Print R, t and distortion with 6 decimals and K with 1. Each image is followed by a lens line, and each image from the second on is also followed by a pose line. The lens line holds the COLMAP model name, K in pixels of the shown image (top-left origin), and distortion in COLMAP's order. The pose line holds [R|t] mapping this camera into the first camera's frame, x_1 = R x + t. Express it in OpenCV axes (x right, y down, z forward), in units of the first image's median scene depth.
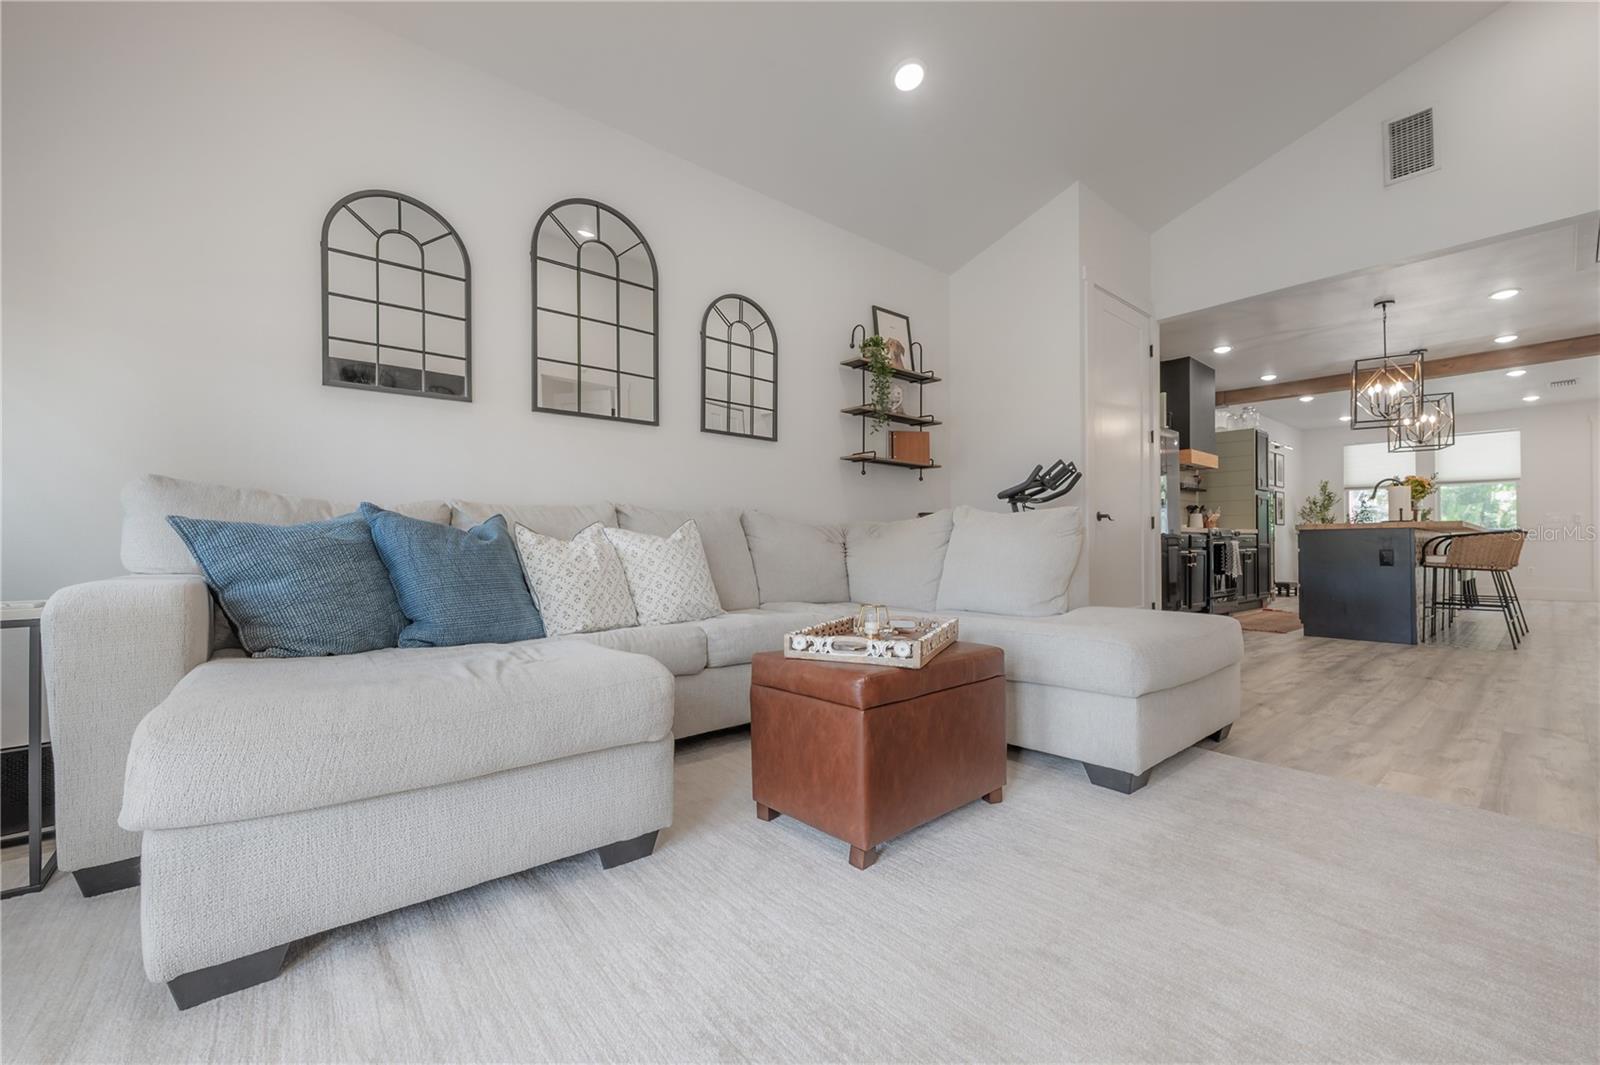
lens RADIAL K [[647.3, 0, 814.3], [0, 647.3, 540.5], [0, 0, 1]] dist [-0.004077, 0.000160]
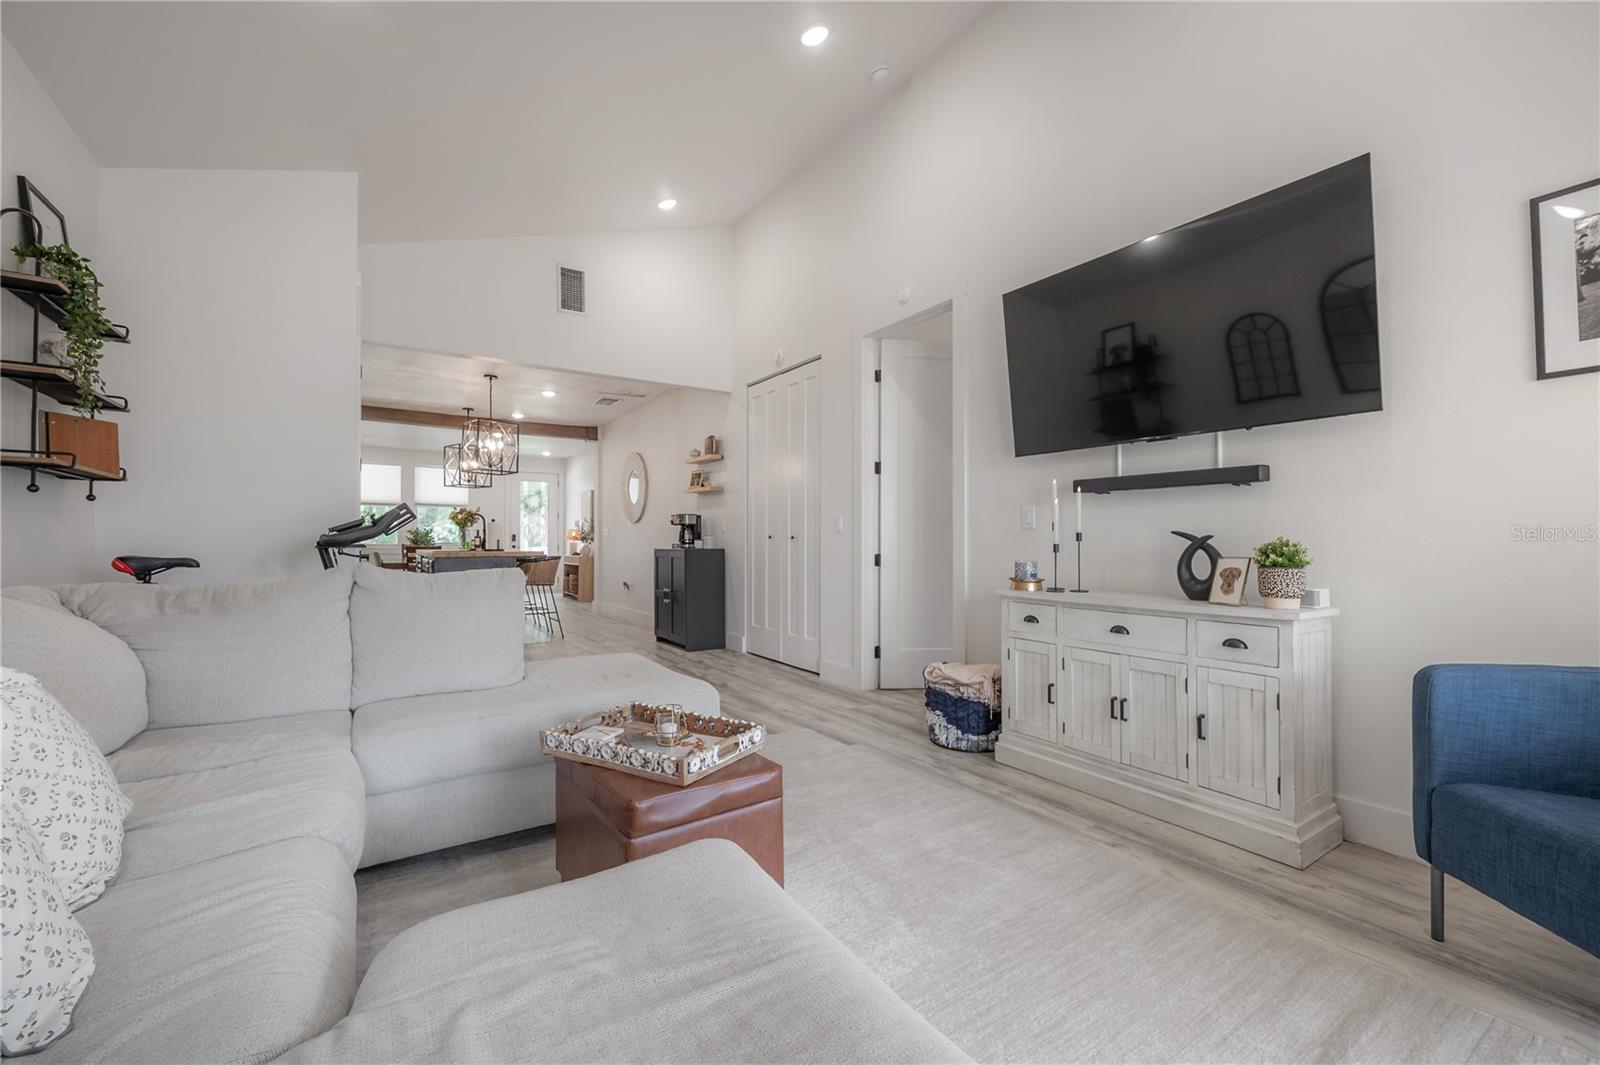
lens RADIAL K [[647.3, 0, 811.9], [0, 647.3, 526.8], [0, 0, 1]] dist [-0.004077, 0.000160]
pose [[0.121904, 0.023726, 0.992258, -0.441676], [-0.010560, 0.999689, -0.022606, -0.078558], [-0.992486, -0.007723, 0.122117, 0.333923]]
